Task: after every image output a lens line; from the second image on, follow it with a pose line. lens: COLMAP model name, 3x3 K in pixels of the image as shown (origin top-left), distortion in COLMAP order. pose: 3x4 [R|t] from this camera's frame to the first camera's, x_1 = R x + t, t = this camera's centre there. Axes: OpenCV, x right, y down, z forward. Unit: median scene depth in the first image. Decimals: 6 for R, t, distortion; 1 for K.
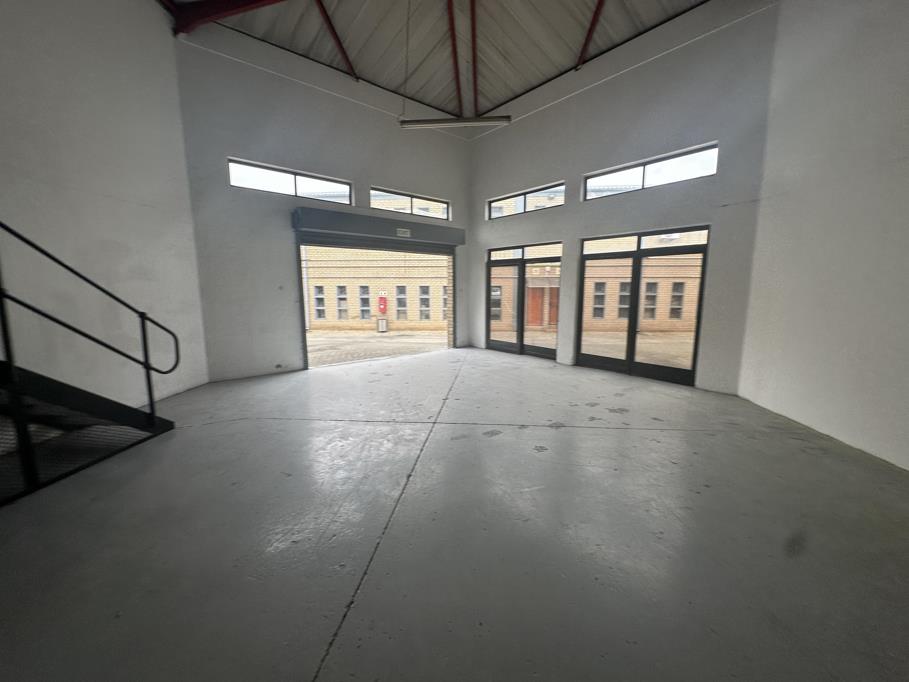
lens RADIAL K [[362.4, 0, 453.8], [0, 362.4, 342.1], [0, 0, 1]] dist [-0.004215, 0.000469]
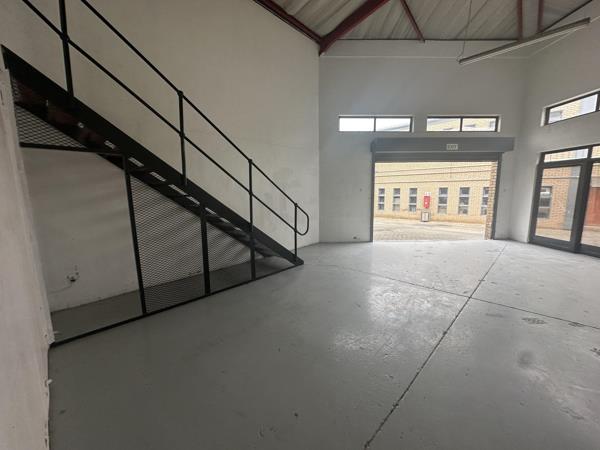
lens RADIAL K [[239.2, 0, 299.6], [0, 239.2, 225.6], [0, 0, 1]] dist [-0.004215, 0.000469]
pose [[0.781175, 0.081029, -0.619031, -0.016221], [-0.080827, 0.996323, 0.028416, 0.000889], [0.619057, 0.027837, 0.784852, -0.006978]]
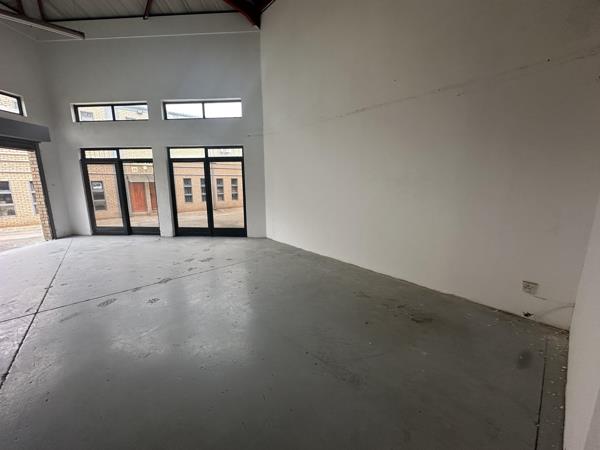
lens RADIAL K [[239.2, 0, 300.3], [0, 239.2, 225.1], [0, 0, 1]] dist [-0.004215, 0.000469]
pose [[0.690742, -0.132709, 0.710819, 0.013231], [0.112170, 0.990780, 0.075975, 0.004910], [-0.714348, 0.027254, 0.699259, -0.014693]]
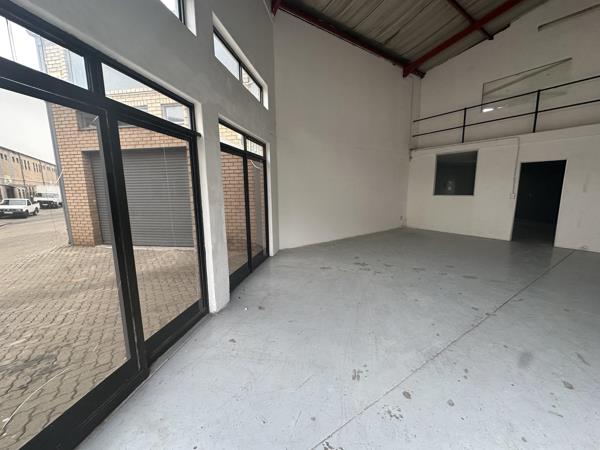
lens RADIAL K [[239.2, 0, 301.0], [0, 239.2, 223.9], [0, 0, 1]] dist [-0.004215, 0.000469]
pose [[-0.646893, -0.104739, 0.755353, -0.115655], [0.127185, 0.961831, 0.242292, -0.209657], [-0.751900, 0.252807, -0.608881, 1.401157]]
